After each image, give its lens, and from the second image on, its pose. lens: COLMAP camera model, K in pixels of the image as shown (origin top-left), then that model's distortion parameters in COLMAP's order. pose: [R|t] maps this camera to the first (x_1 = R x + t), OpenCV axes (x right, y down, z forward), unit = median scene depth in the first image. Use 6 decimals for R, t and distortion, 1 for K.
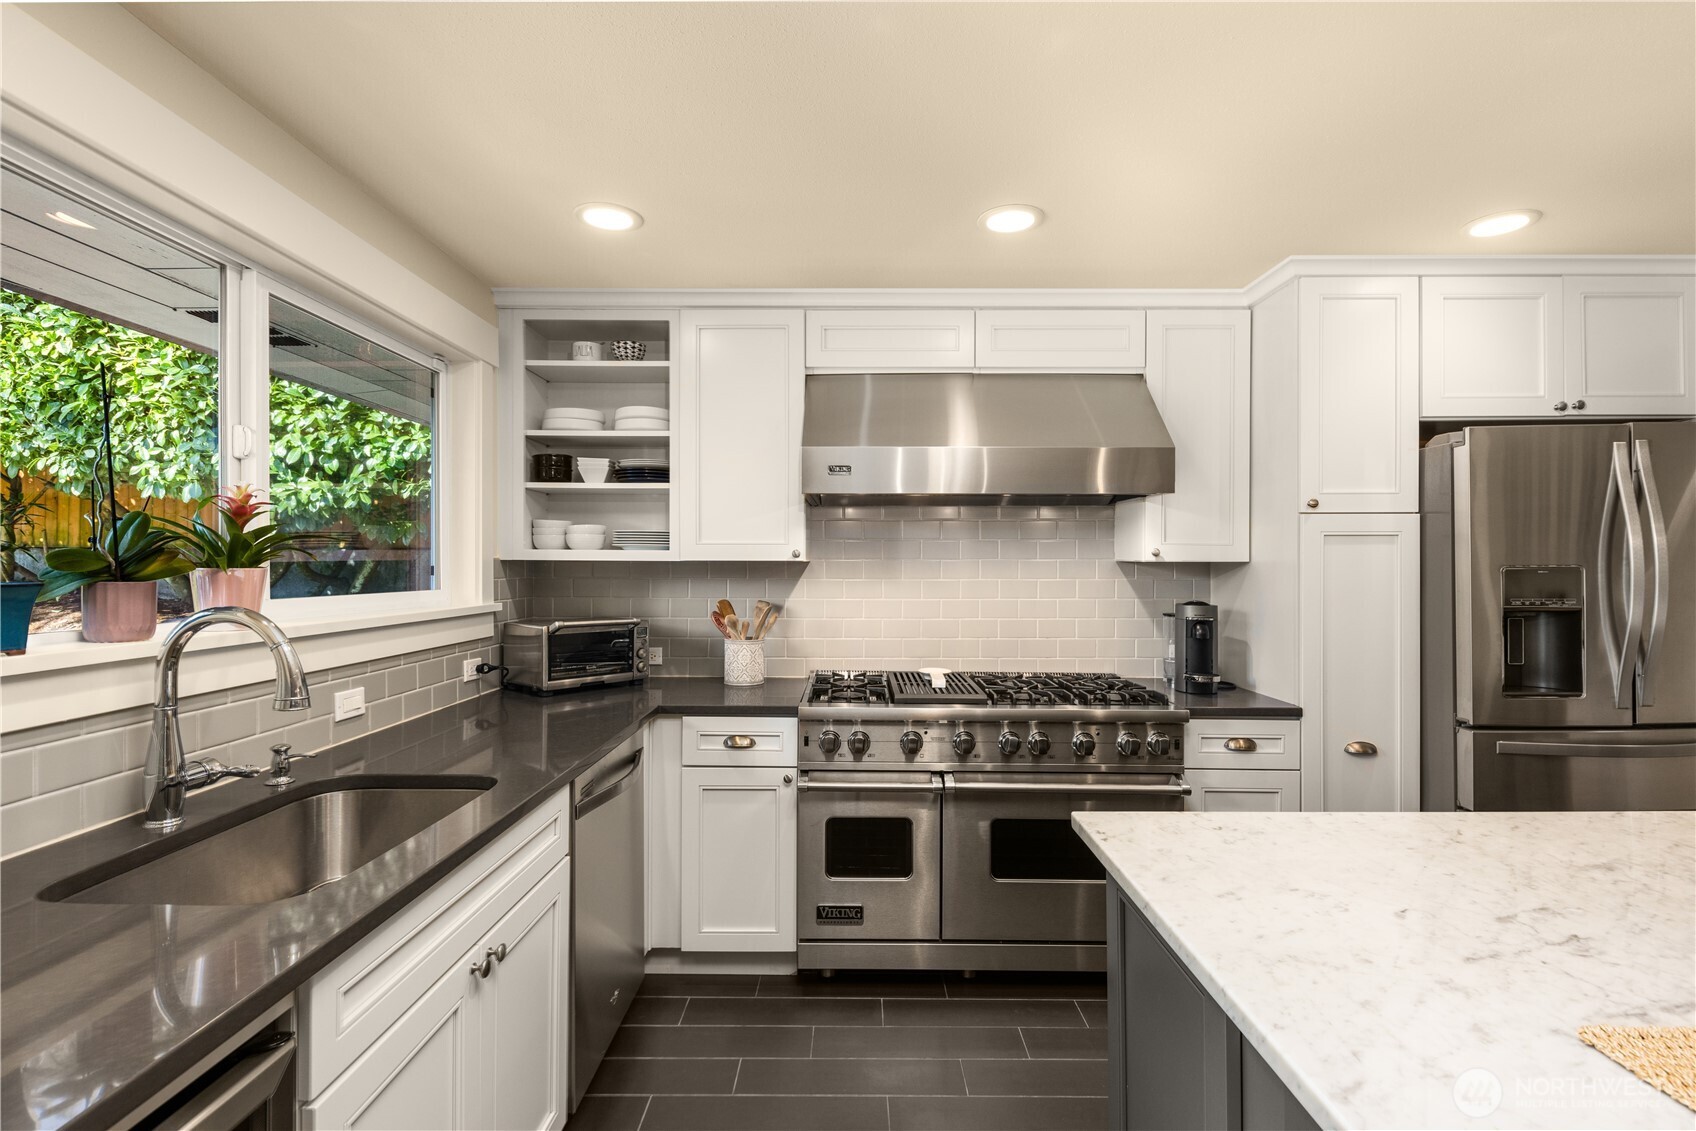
lens RADIAL K [[812.0, 0, 853.6], [0, 812.0, 561.0], [0, 0, 1]] dist [0.000026, -0.000954]
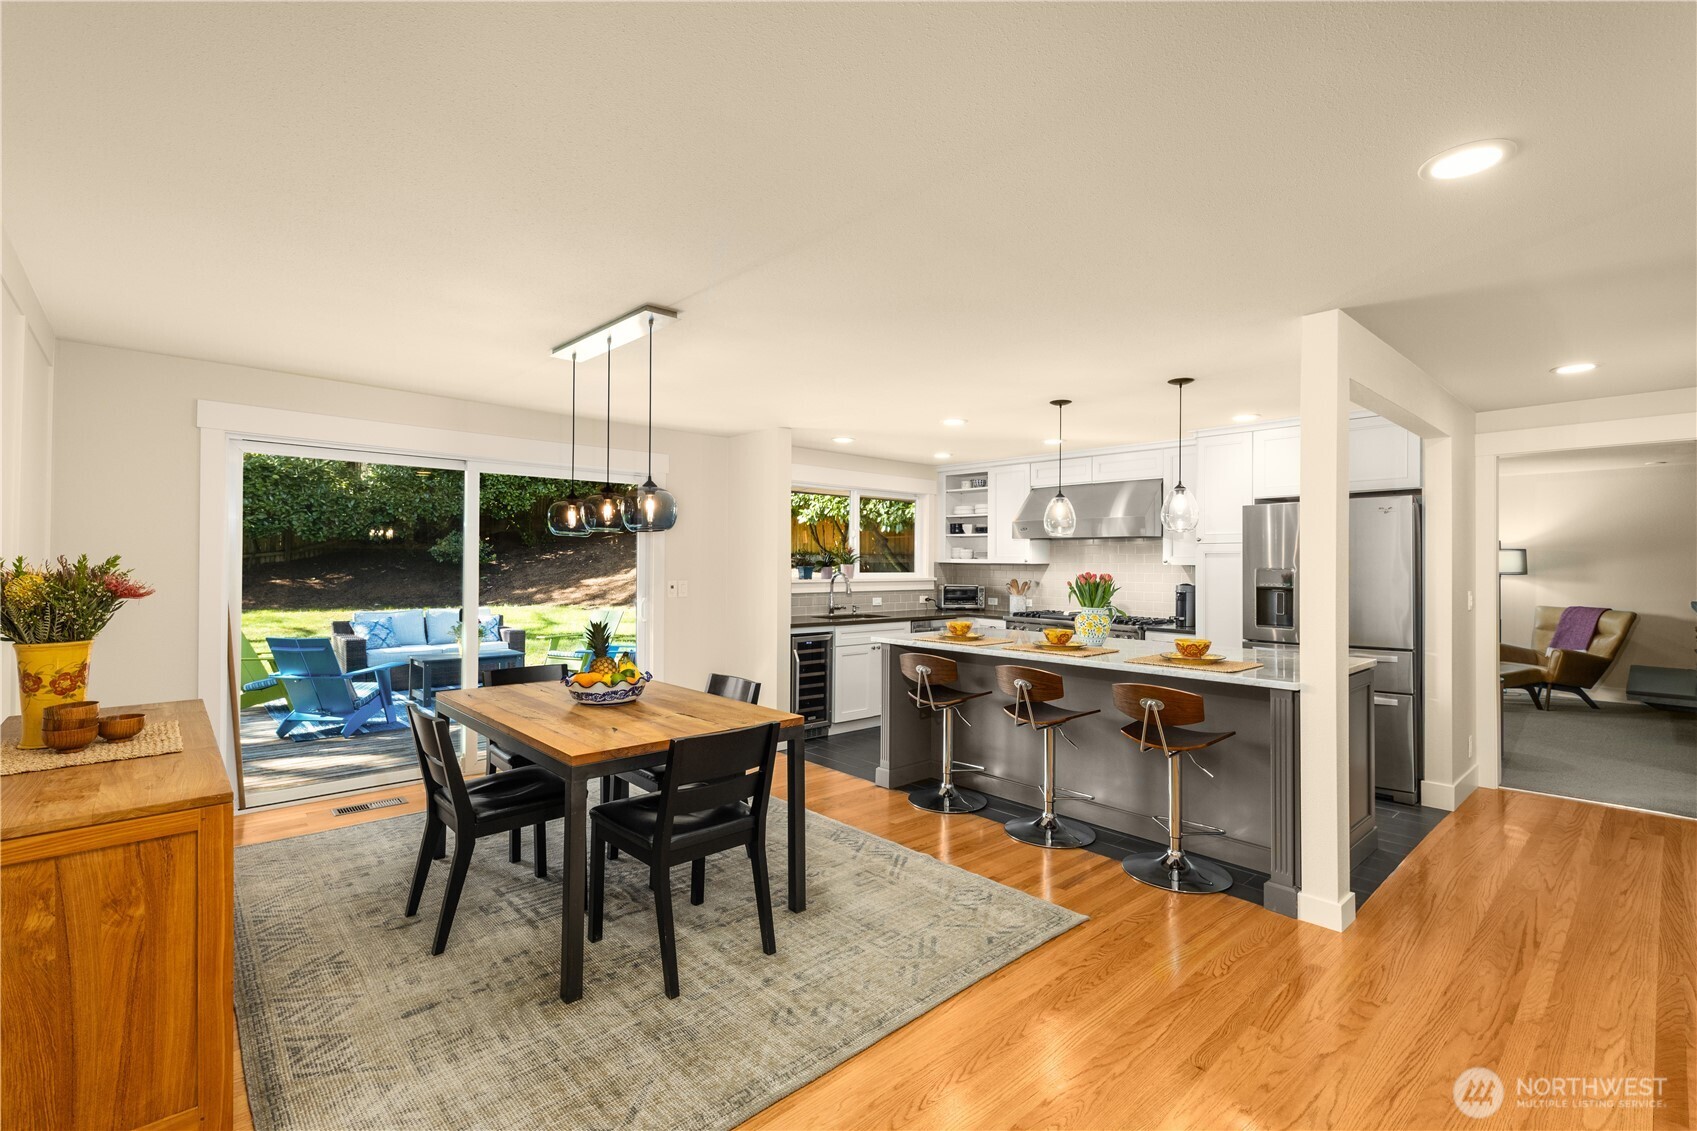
lens RADIAL K [[754.2, 0, 854.8], [0, 754.2, 565.2], [0, 0, 1]] dist [0.009528, -0.000140]
pose [[0.683043, 0.007369, -0.730341, 0.543323], [-0.001365, 0.999960, 0.008812, -0.006046], [0.730377, -0.005023, 0.683026, -0.424360]]
